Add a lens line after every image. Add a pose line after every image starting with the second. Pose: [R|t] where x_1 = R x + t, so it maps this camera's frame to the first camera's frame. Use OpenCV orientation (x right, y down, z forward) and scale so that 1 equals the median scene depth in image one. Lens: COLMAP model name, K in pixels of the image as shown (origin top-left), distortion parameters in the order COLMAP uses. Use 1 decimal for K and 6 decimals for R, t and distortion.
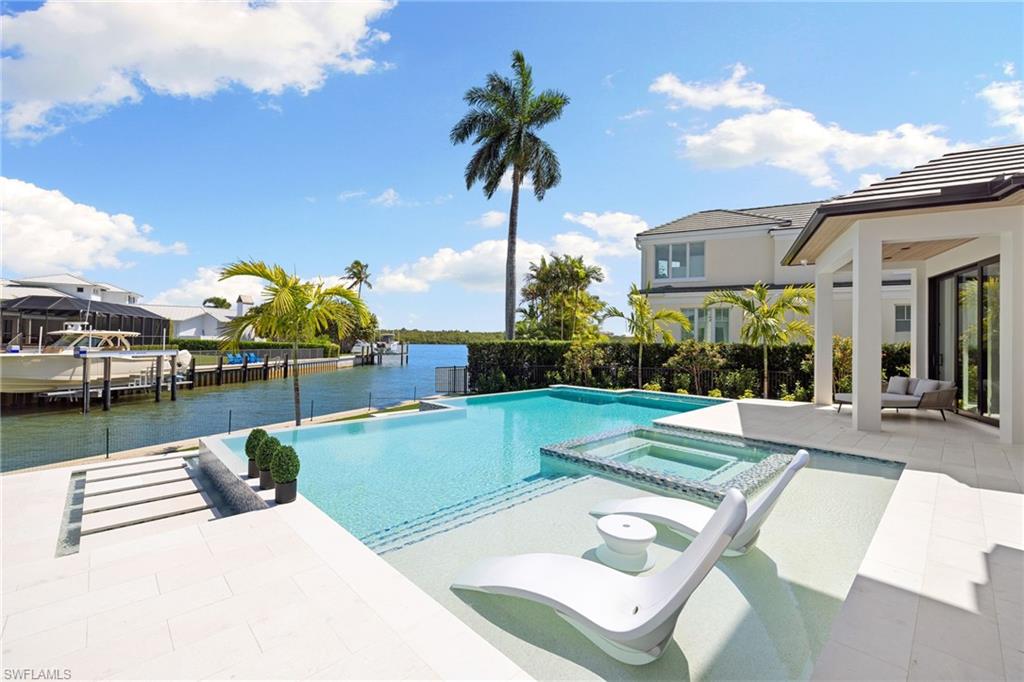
lens RADIAL K [[429.9, 0, 512.0], [0, 429.9, 341.0], [0, 0, 1]] dist [0.001202, 0.000009]
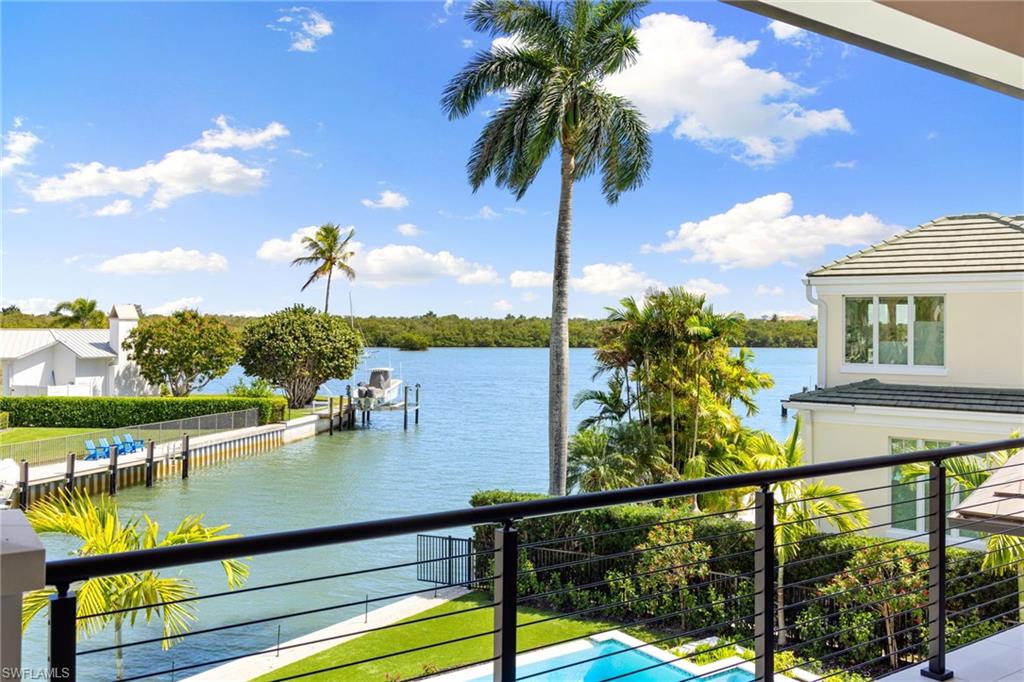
lens RADIAL K [[881.5, 0, 513.6], [0, 881.5, 319.7], [0, 0, 1]] dist [0.015302, 0.005169]
pose [[0.987361, -0.007179, -0.158322, 0.093176], [0.006000, 0.999951, -0.007921, -0.152676], [0.158371, 0.006871, 0.987356, -0.062281]]
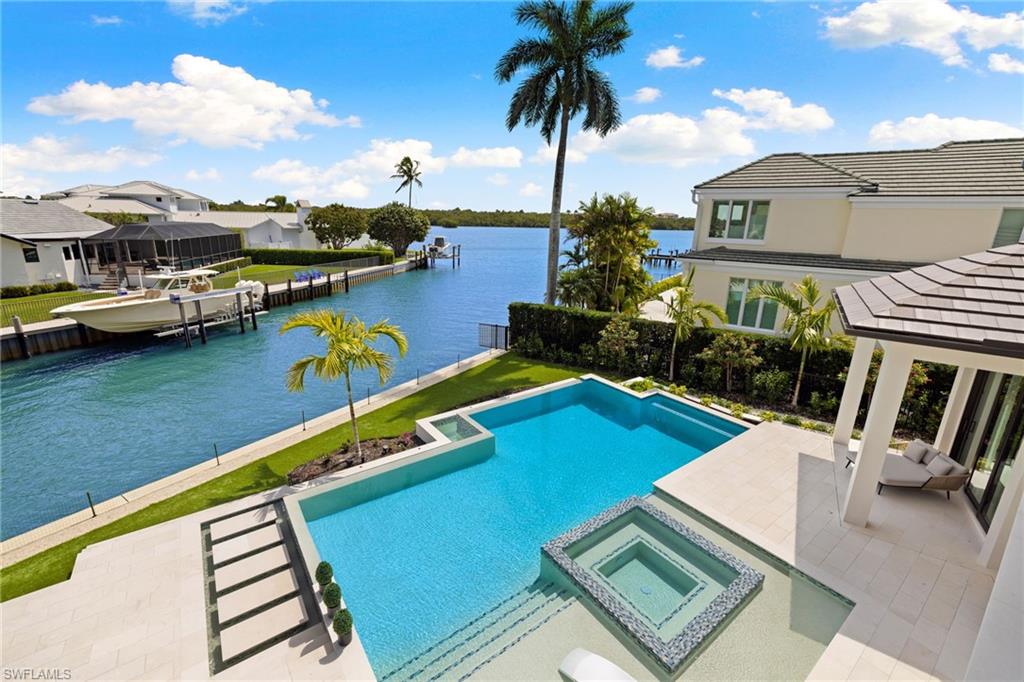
lens RADIAL K [[428.4, 0, 511.7], [0, 428.4, 336.0], [0, 0, 1]] dist [0.000457, -0.000149]
pose [[0.991852, 0.045200, -0.119109, 0.022127], [-0.011648, 0.963201, 0.268530, -0.147886], [0.126863, -0.264954, 0.955879, -0.004790]]
